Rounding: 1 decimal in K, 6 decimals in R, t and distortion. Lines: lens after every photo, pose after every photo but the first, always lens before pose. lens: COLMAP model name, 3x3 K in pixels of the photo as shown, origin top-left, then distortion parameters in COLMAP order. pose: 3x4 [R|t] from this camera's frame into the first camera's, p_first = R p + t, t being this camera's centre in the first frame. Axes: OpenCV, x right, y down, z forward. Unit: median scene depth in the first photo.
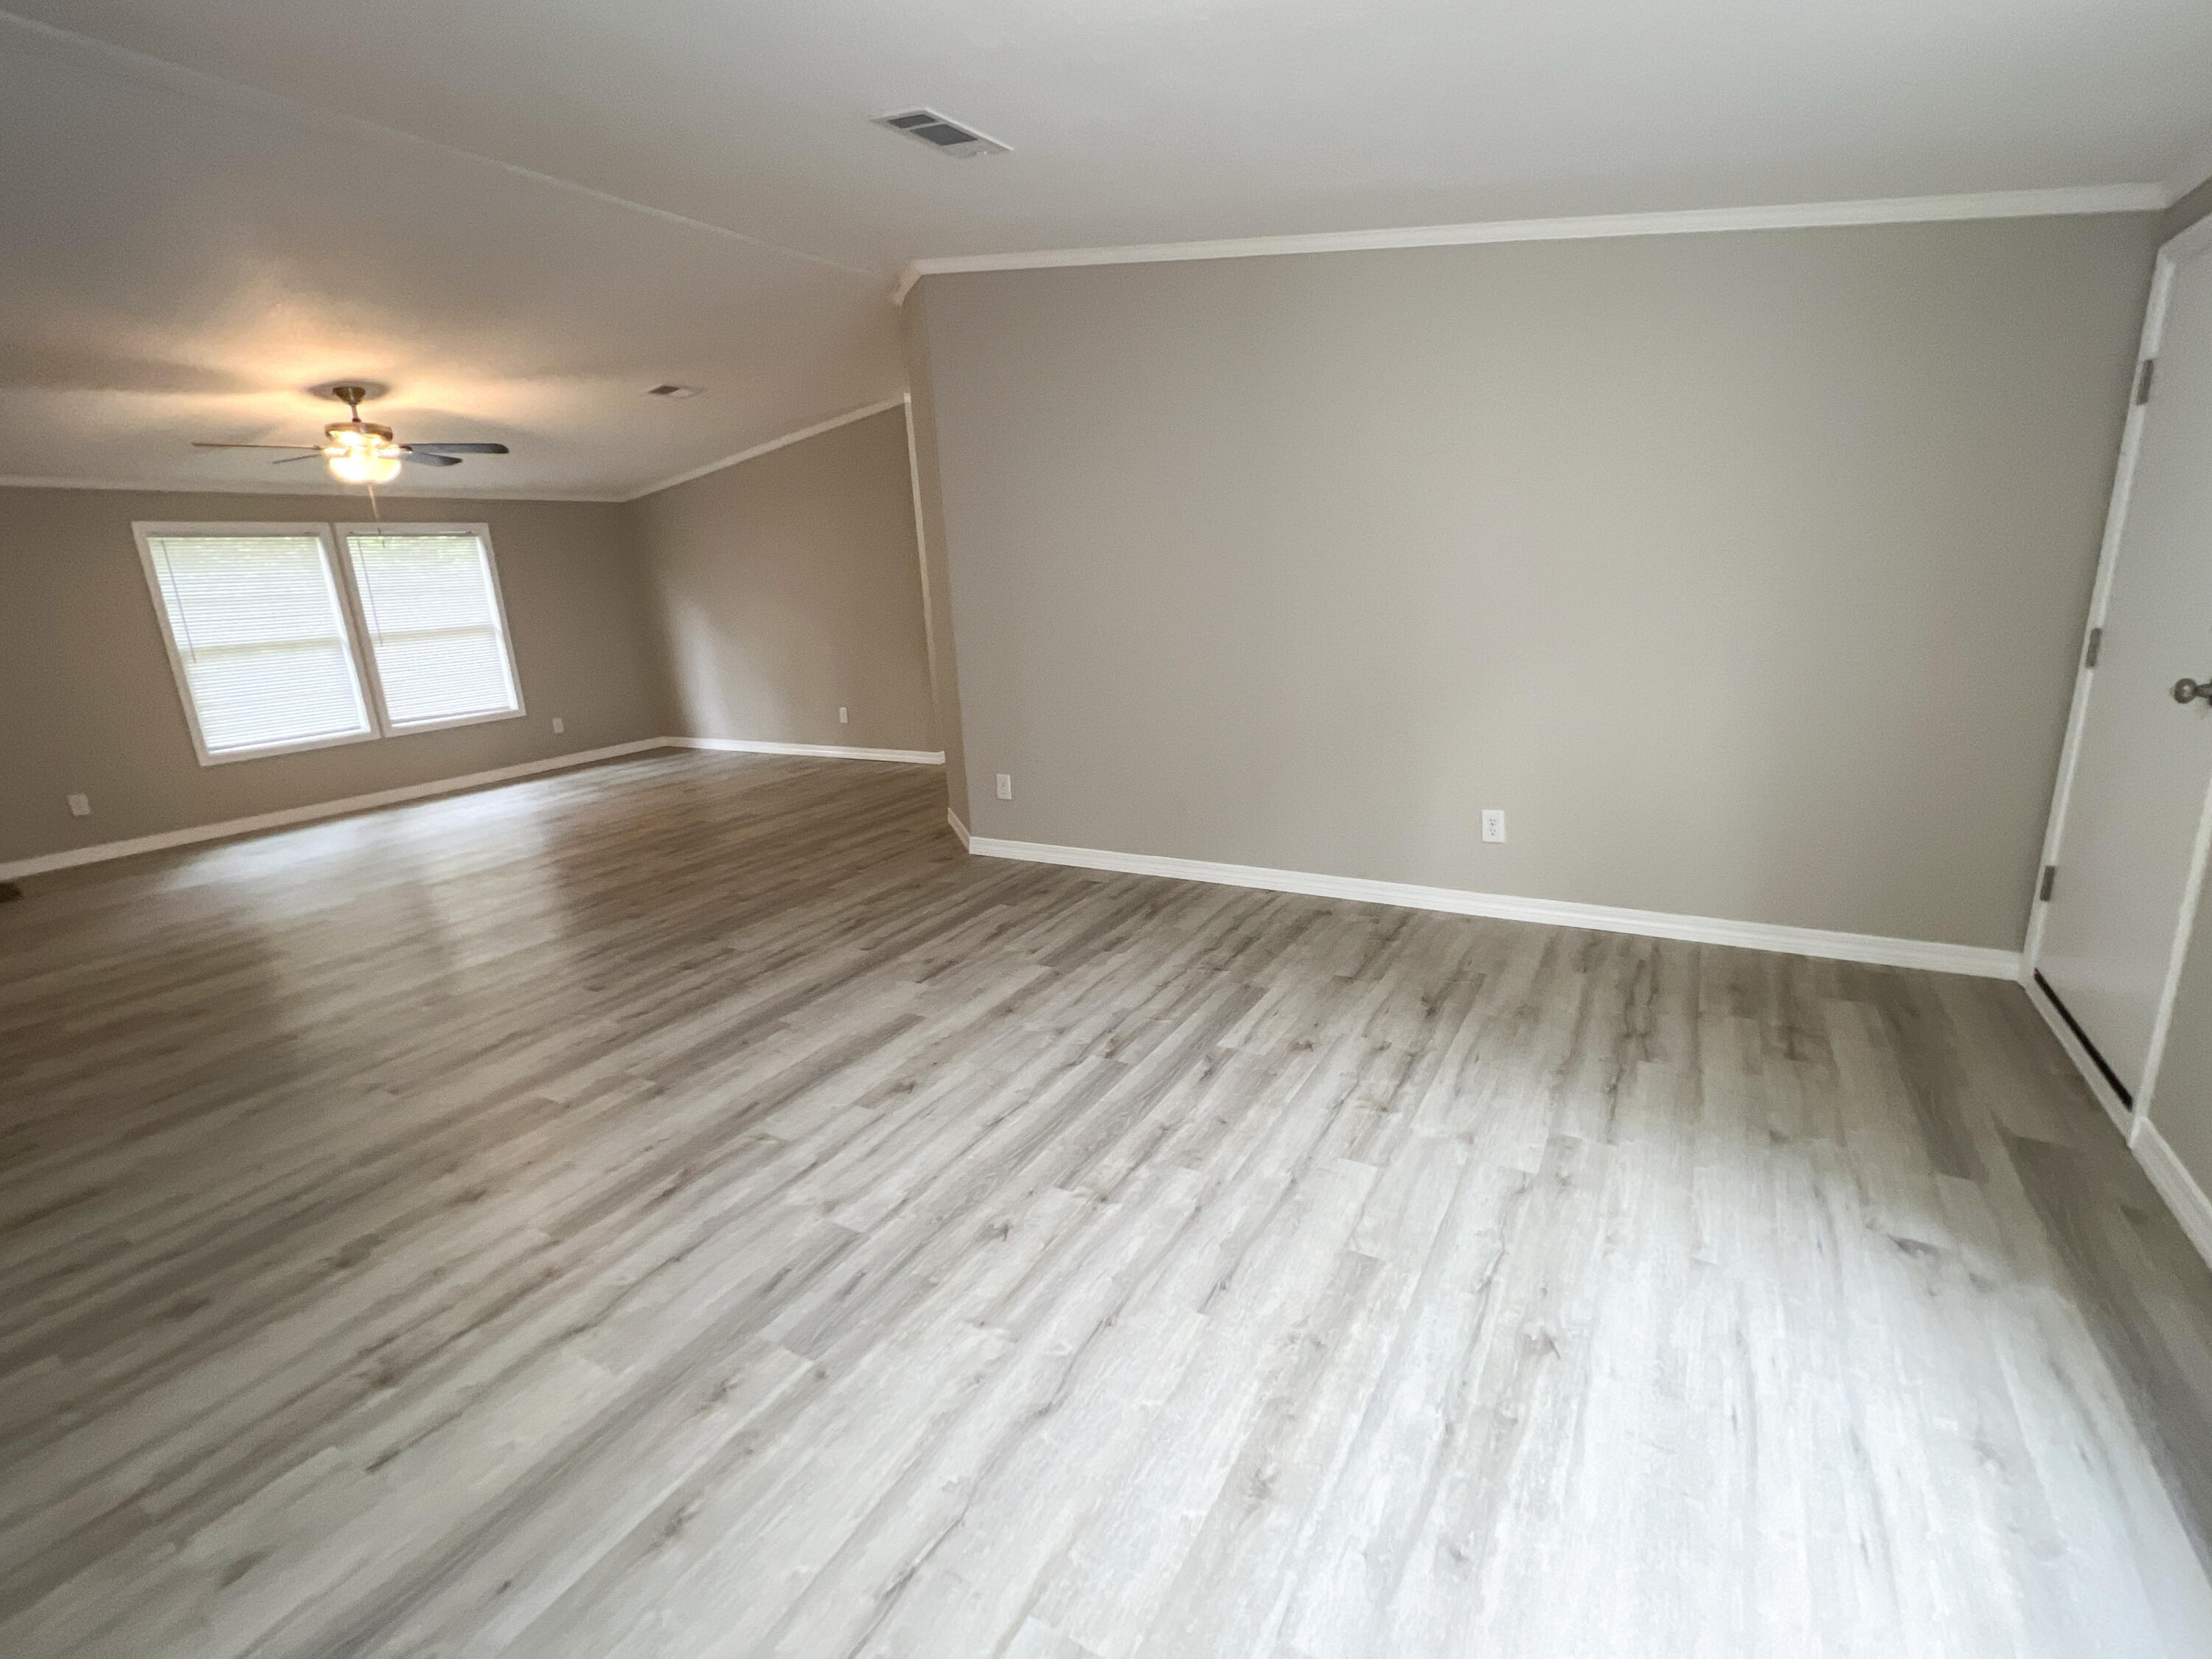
lens RADIAL K [[1019.0, 0, 1106.7], [0, 1019.0, 835.9], [0, 0, 1]] dist [-0.000750, 0.001167]
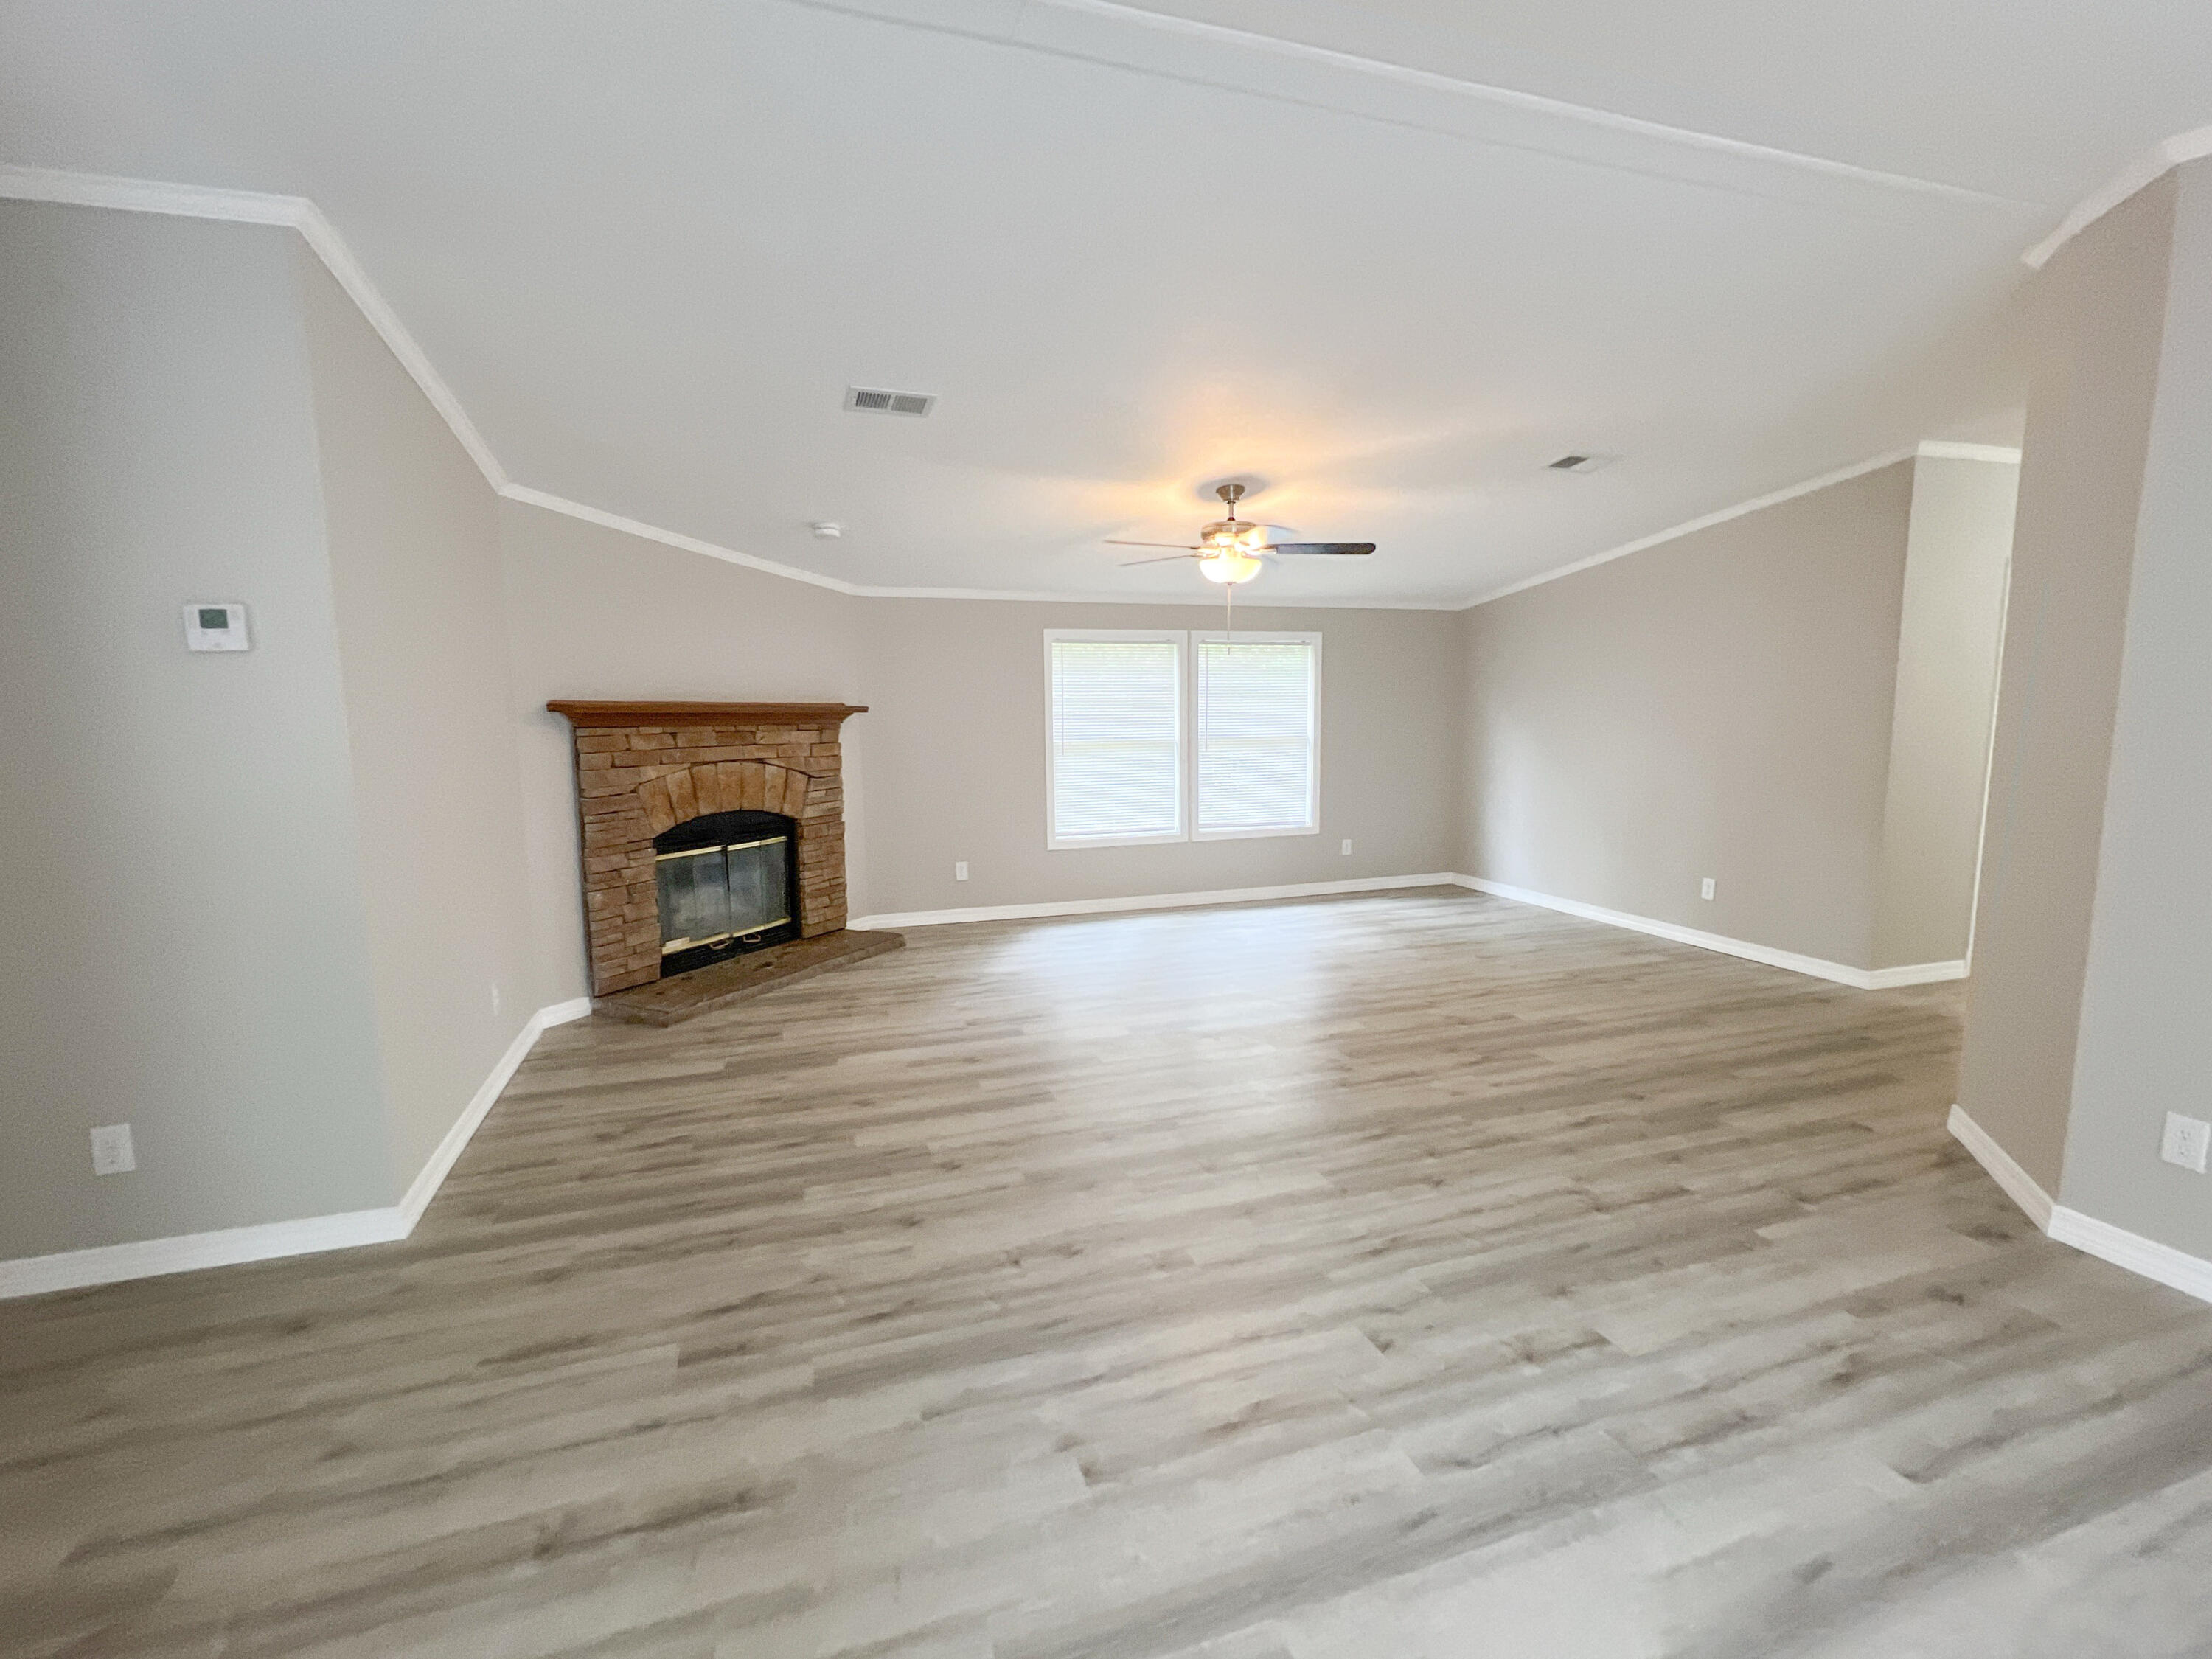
lens RADIAL K [[1016.9, 0, 1112.0], [0, 1016.9, 834.2], [0, 0, 1]] dist [-0.000981, 0.000539]
pose [[0.760668, 0.127458, -0.636505, -0.369731], [-0.196215, 0.979813, -0.038286, -0.135757], [0.618776, 0.154015, 0.770321, 0.506433]]
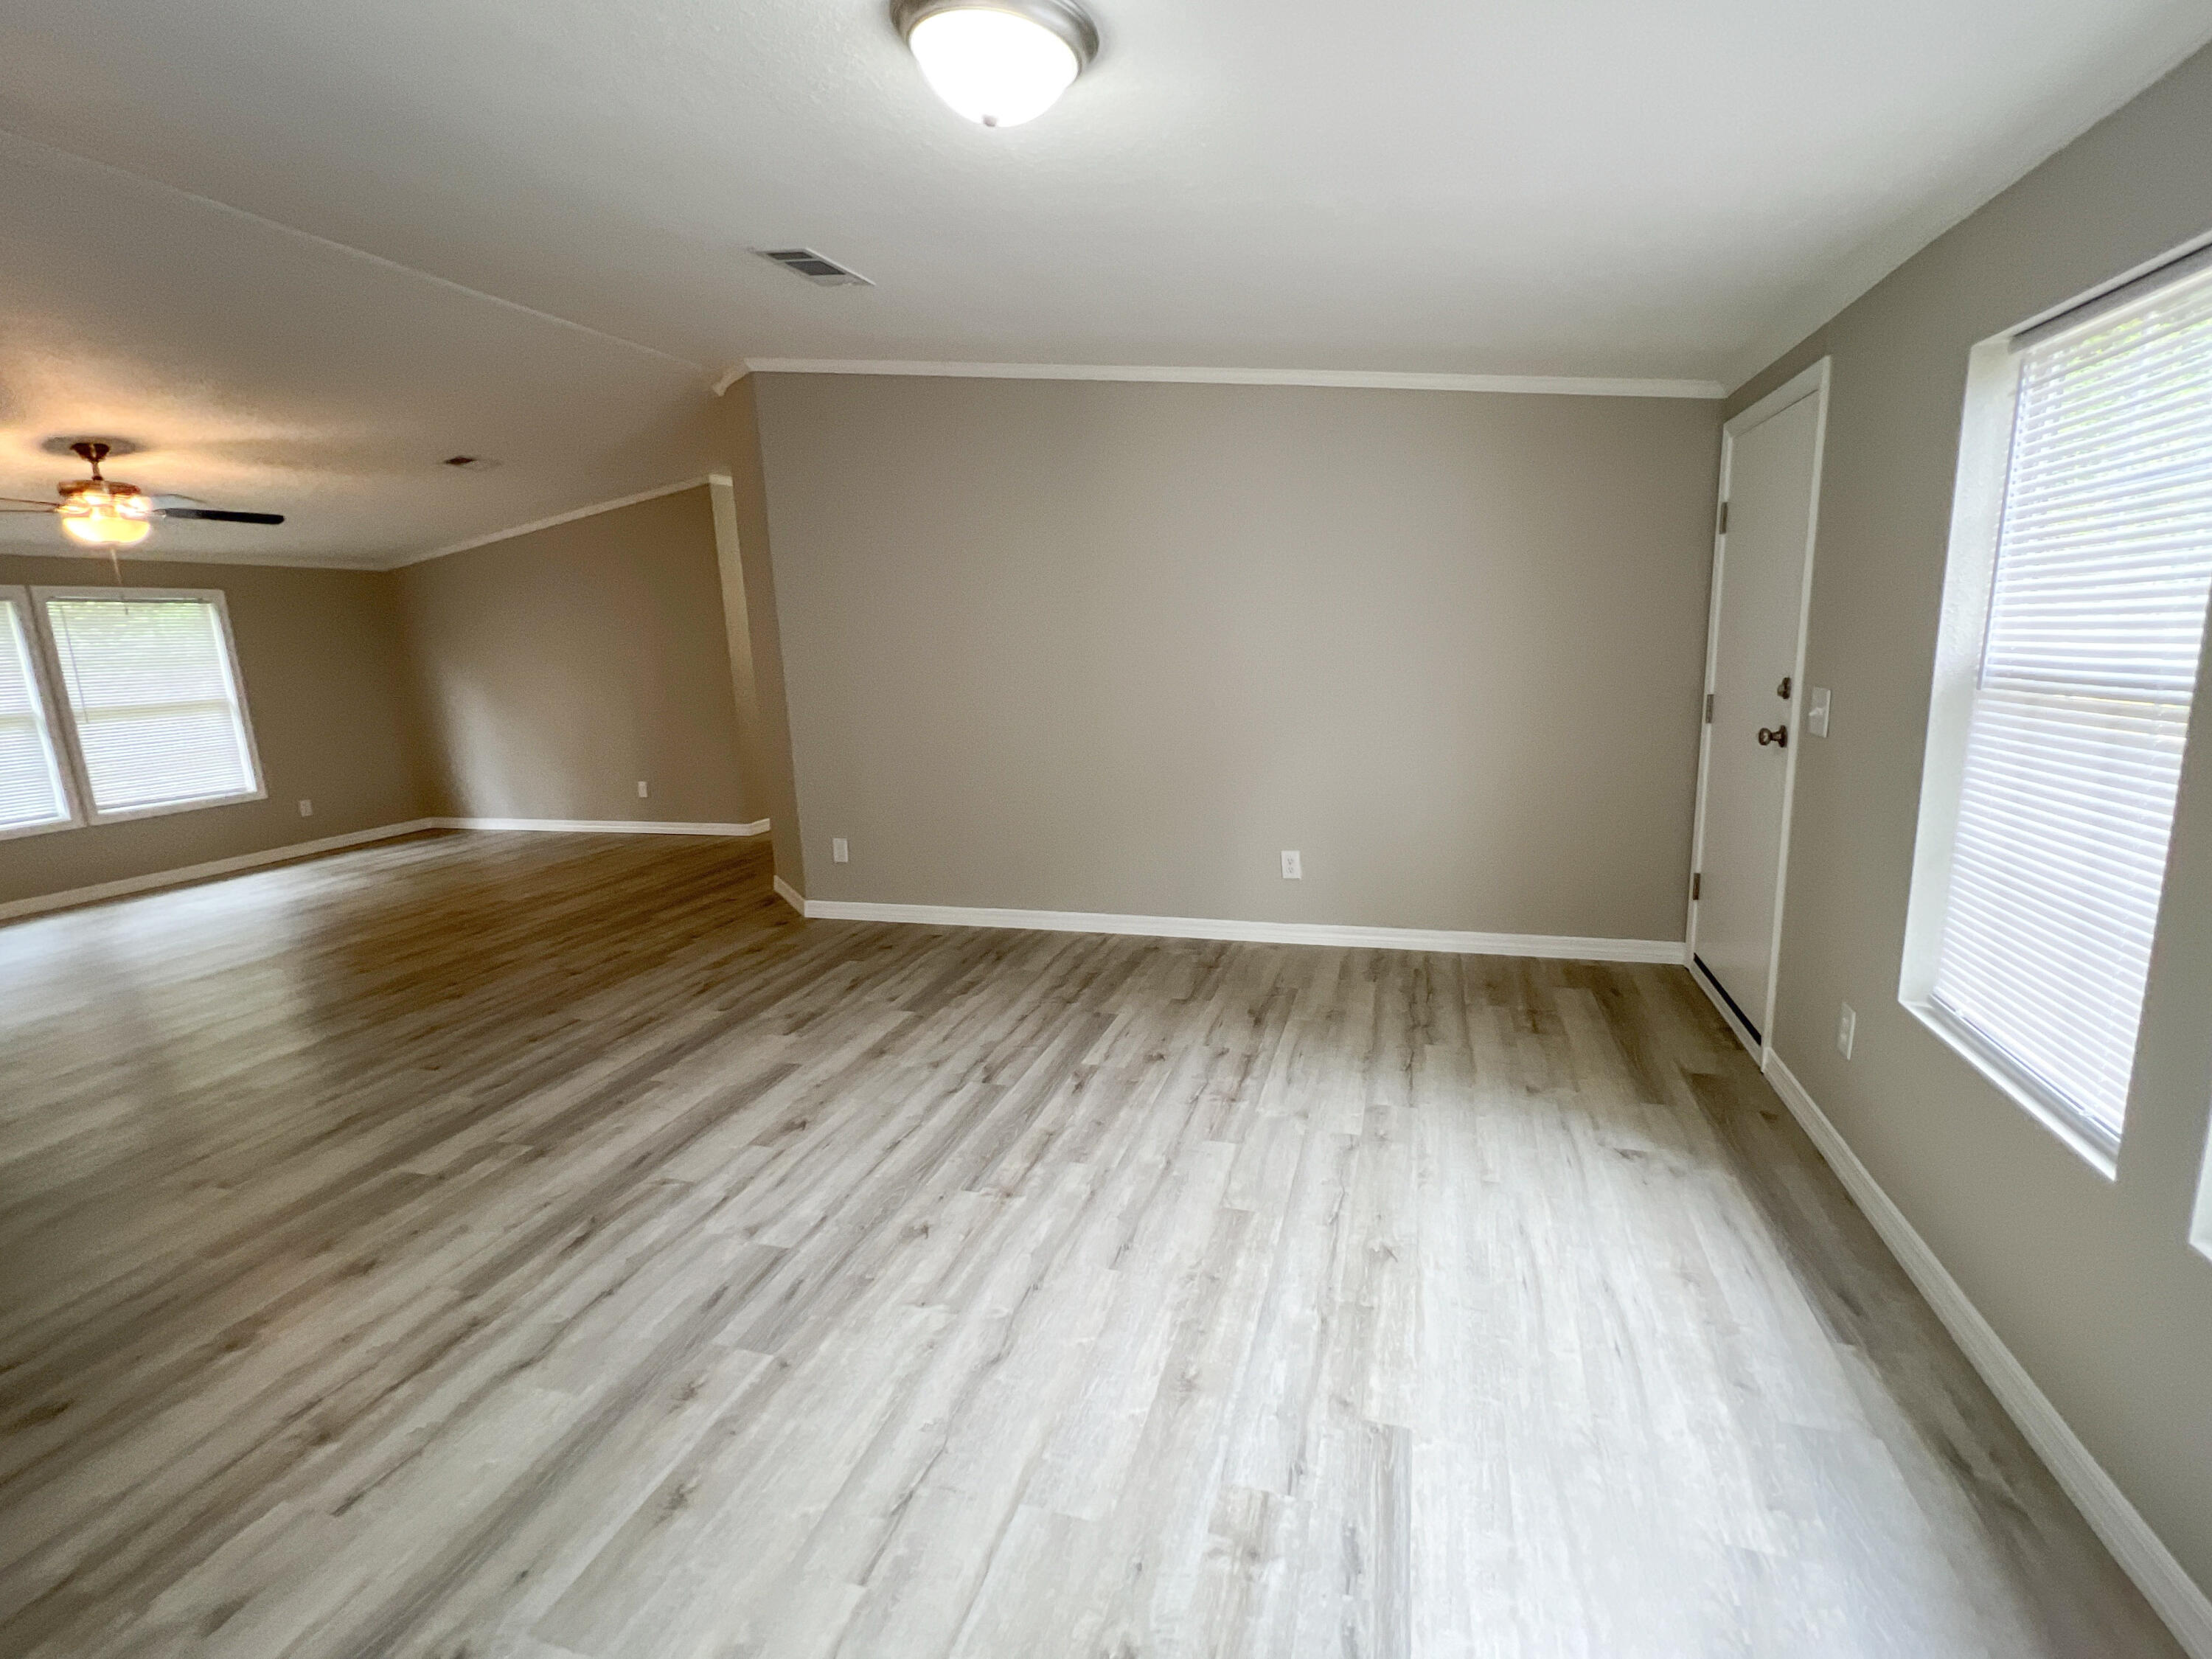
lens RADIAL K [[1016.9, 0, 1112.0], [0, 1016.9, 834.2], [0, 0, 1]] dist [-0.000981, 0.000539]
pose [[0.974842, -0.032411, 0.220527, -0.109000], [0.048415, 0.996540, -0.067557, 0.034696], [-0.217574, 0.076534, 0.973039, -0.129090]]
